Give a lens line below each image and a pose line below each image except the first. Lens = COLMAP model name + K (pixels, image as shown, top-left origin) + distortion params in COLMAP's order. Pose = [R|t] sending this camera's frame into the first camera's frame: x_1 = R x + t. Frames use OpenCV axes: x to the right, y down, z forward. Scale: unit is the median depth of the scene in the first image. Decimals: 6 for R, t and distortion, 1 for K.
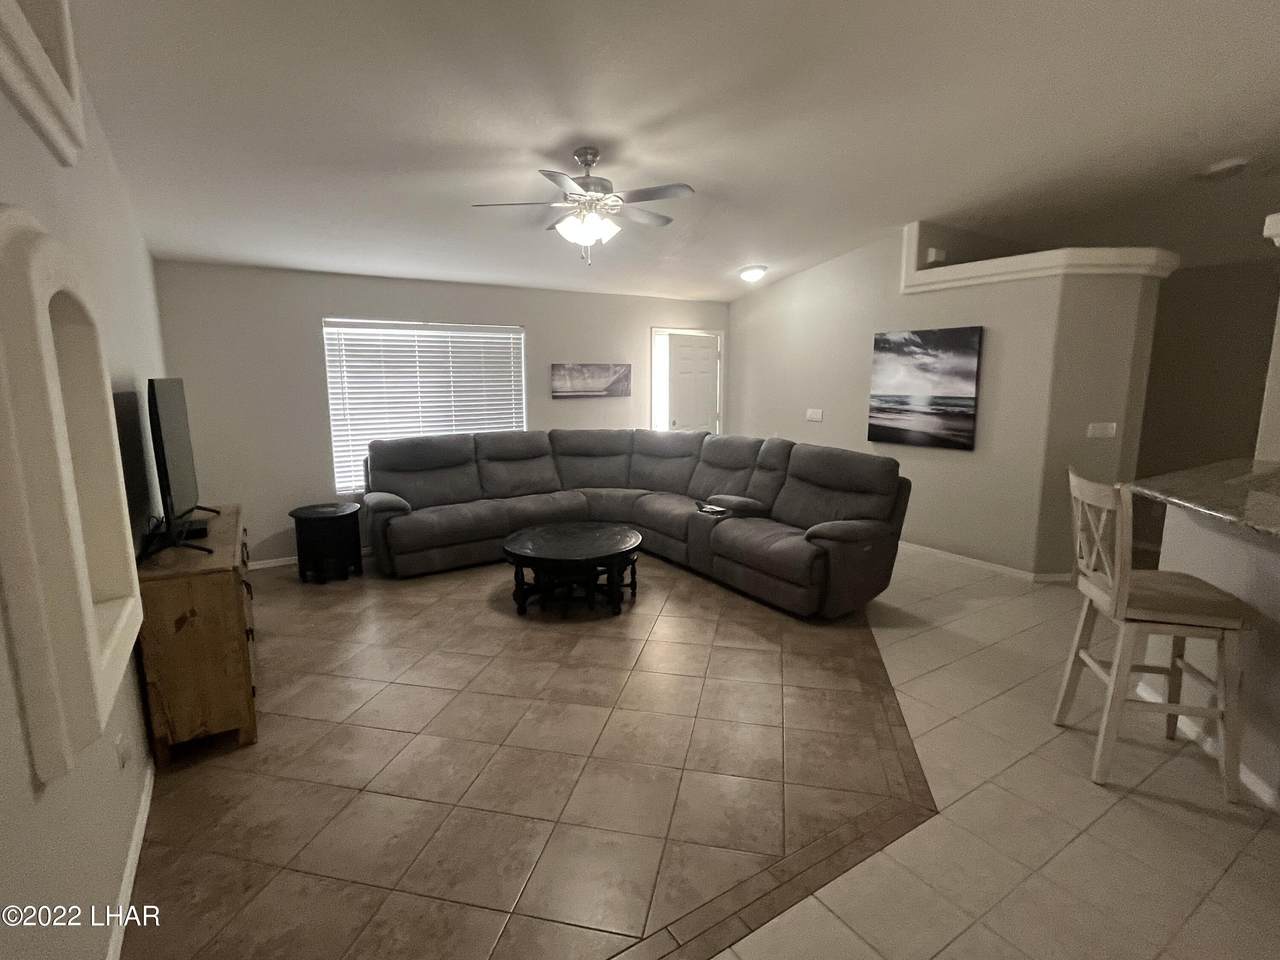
lens RADIAL K [[627.0, 0, 635.6], [0, 627.0, 479.8], [0, 0, 1]] dist [0.001320, 0.000428]
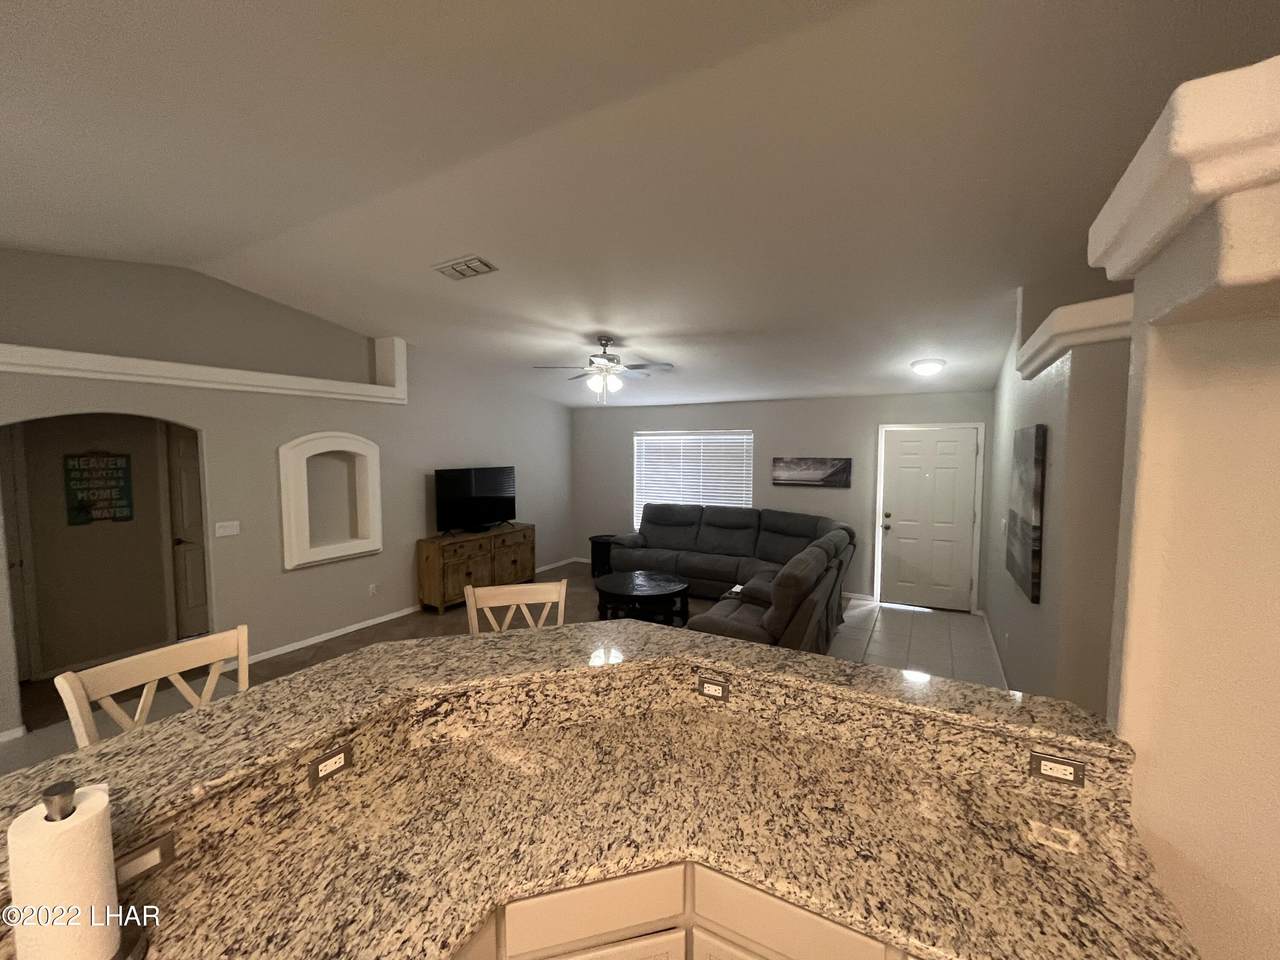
lens RADIAL K [[518.5, 0, 644.0], [0, 518.5, 480.0], [0, 0, 1]] dist [-0.000002, -0.000021]
pose [[0.473575, 0.058770, -0.878791, 0.776740], [-0.148710, 0.988782, -0.014013, -0.101476], [0.868109, 0.137321, 0.477002, 0.325504]]
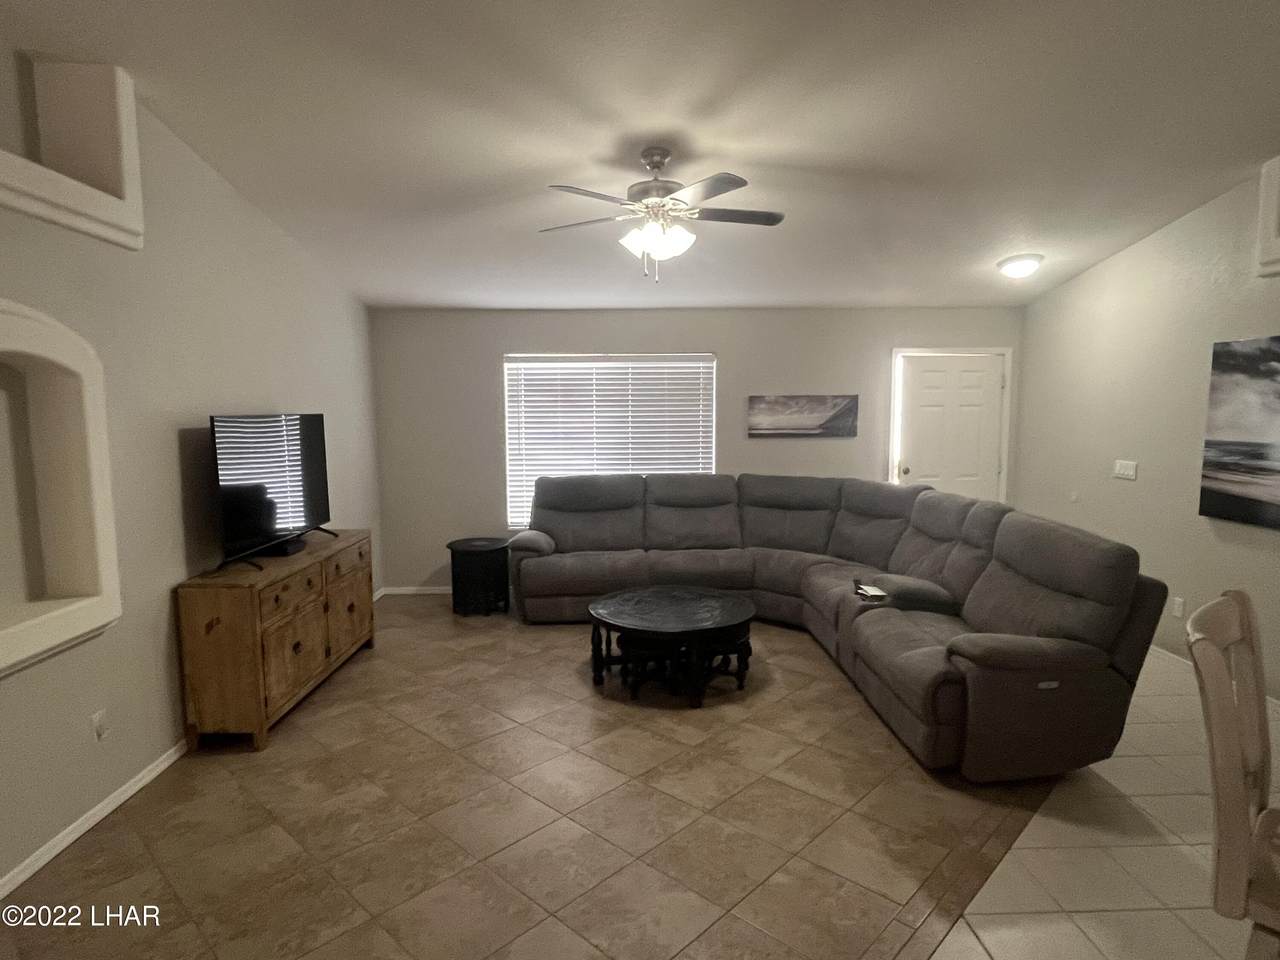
lens RADIAL K [[725.6, 0, 637.1], [0, 725.6, 484.6], [0, 0, 1]] dist [-0.005290, 0.001101]
pose [[0.857117, 0.052440, -0.512446, 0.282794], [-0.082088, 0.995997, -0.035377, -0.023011], [0.508539, 0.072388, 0.857991, 0.113567]]
